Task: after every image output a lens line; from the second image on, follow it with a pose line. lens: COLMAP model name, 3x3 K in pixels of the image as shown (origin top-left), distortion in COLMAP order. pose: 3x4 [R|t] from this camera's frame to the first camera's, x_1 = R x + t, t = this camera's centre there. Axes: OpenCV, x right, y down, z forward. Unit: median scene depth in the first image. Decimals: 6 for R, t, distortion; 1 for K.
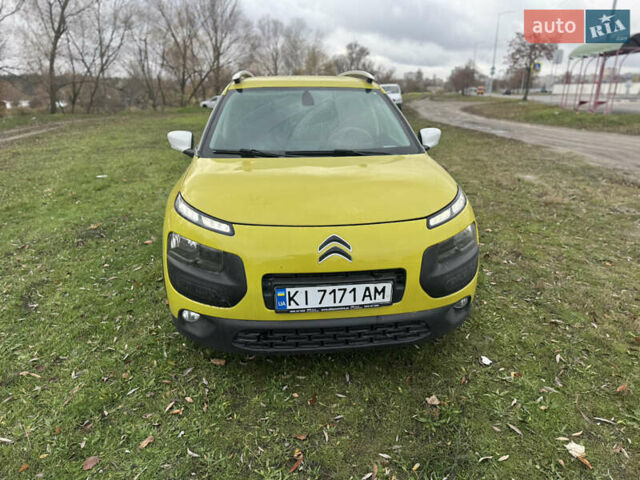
lens RADIAL K [[454.4, 0, 320.0], [0, 454.4, 240.0], [0, 0, 1]] dist [0.053073, -0.068776]
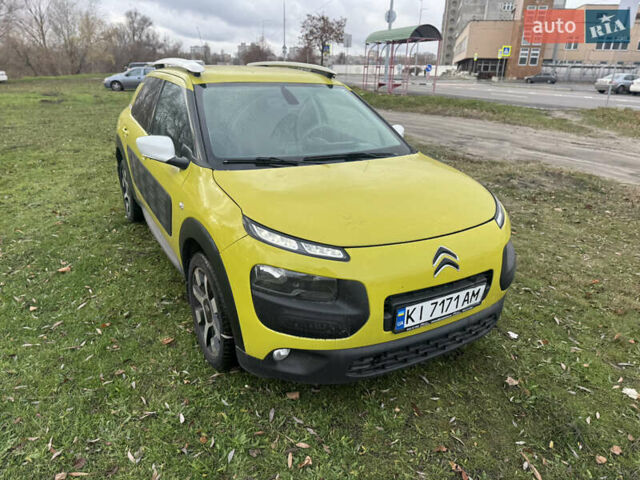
lens RADIAL K [[454.4, 0, 320.0], [0, 454.4, 240.0], [0, 0, 1]] dist [0.053073, -0.068776]
pose [[0.911718, -0.120679, 0.392693, -0.594337], [0.102040, 0.992448, 0.068084, -0.119443], [-0.397943, -0.022003, 0.917146, 0.174698]]
